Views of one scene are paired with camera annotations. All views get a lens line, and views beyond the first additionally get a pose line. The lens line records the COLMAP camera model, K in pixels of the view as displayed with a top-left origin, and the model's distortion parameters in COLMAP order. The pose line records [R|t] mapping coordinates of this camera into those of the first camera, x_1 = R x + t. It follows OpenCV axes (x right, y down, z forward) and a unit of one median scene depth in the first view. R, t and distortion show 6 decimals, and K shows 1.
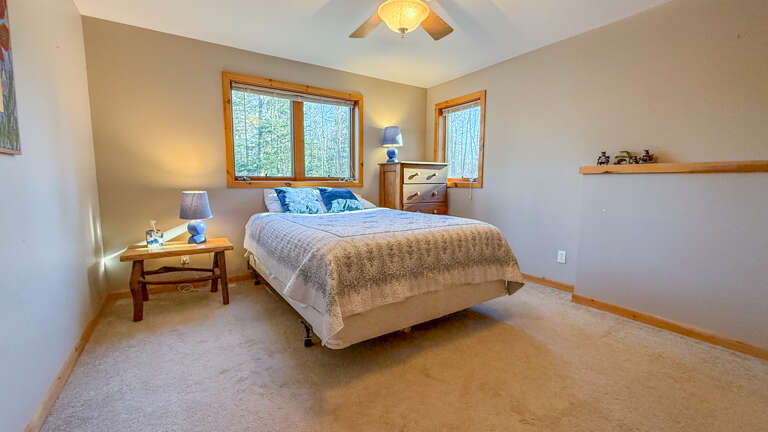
lens RADIAL K [[304.1, 0, 382.3], [0, 304.1, 217.6], [0, 0, 1]] dist [0.000764, 0.000048]
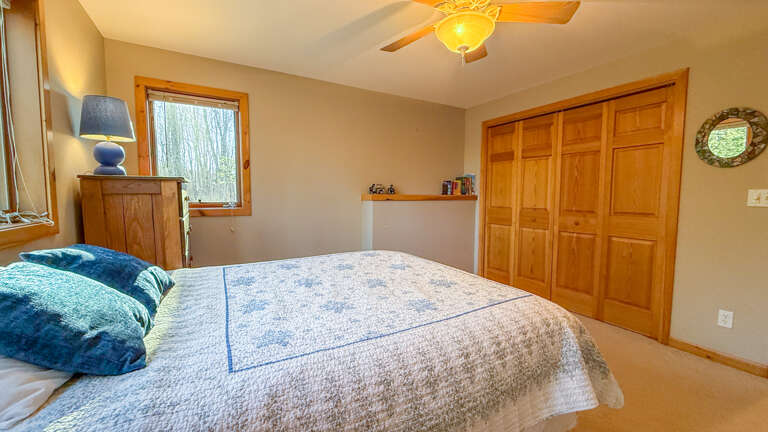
lens RADIAL K [[304.1, 0, 385.2], [0, 304.1, 216.7], [0, 0, 1]] dist [0.000764, 0.000048]
pose [[0.097085, -0.072733, 0.992615, -0.422763], [0.111510, 0.991842, 0.061770, -0.104533], [-0.989010, 0.104689, 0.104404, 0.571337]]
